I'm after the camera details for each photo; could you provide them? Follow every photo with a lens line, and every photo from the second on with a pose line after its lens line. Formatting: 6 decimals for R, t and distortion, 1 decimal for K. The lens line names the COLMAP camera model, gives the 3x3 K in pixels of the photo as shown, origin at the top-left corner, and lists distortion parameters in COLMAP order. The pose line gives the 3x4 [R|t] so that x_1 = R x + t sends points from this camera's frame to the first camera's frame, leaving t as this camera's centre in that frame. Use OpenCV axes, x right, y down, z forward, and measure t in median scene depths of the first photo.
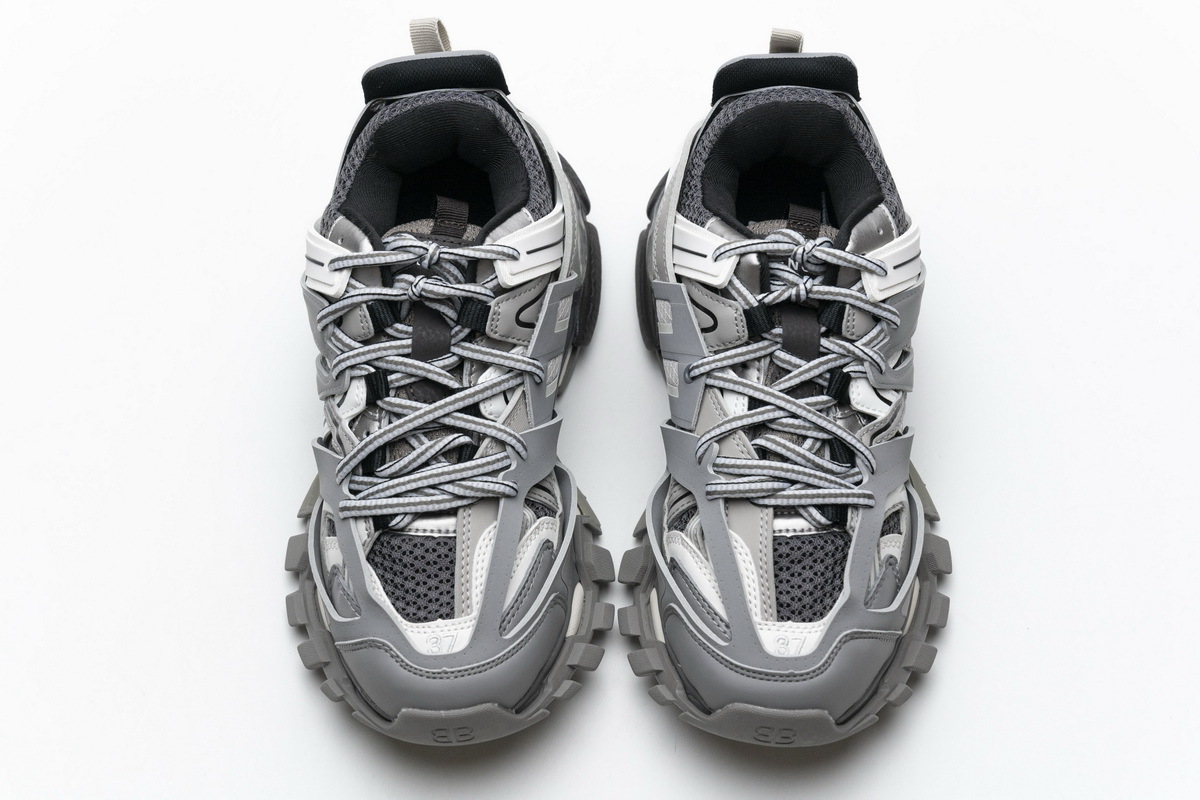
lens RADIAL K [[2003.4, 0, 597.3], [0, 2003.4, 395.6], [0, 0, 1]] dist [-0.158806, 0.000000]
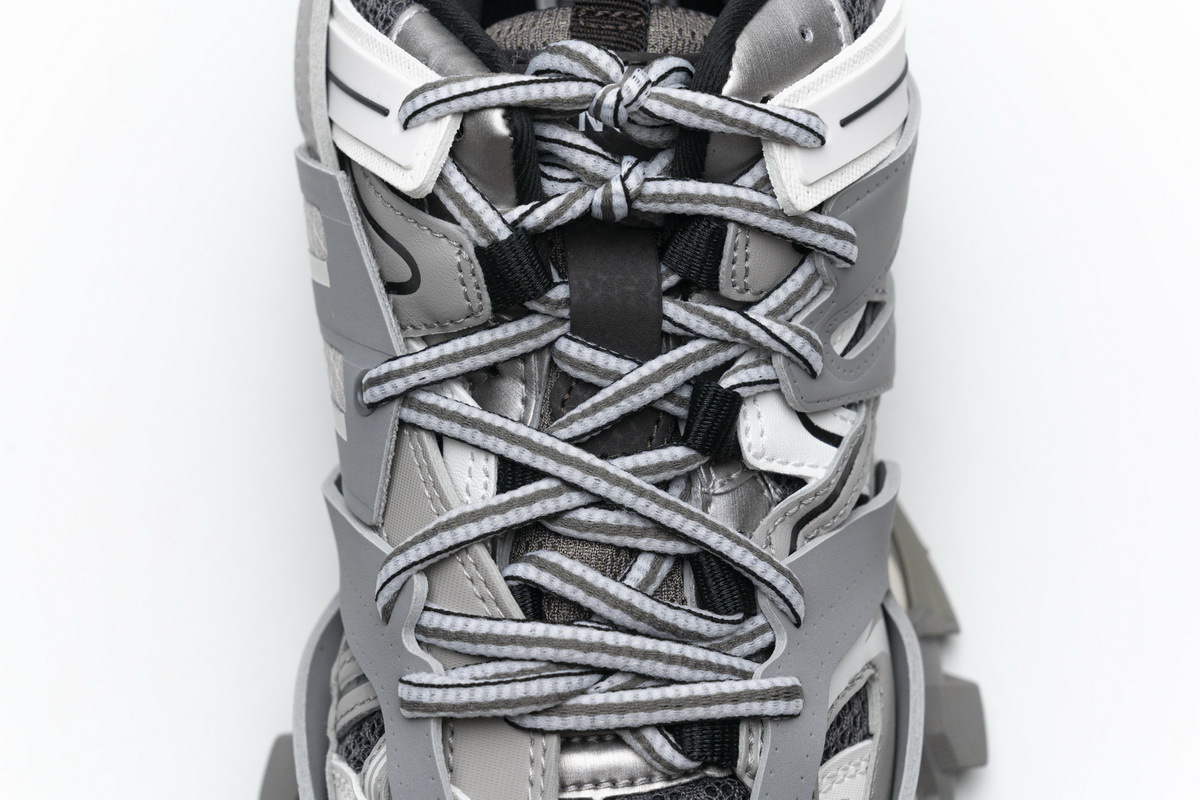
lens RADIAL K [[2309.7, 0, 602.8], [0, 2309.7, 398.4], [0, 0, 1]] dist [0.023146, 0.000000]
pose [[0.999050, -0.041398, 0.013629, 0.091053], [0.038245, 0.982675, 0.181346, -0.097749], [-0.020900, -0.180653, 0.983325, 0.523630]]
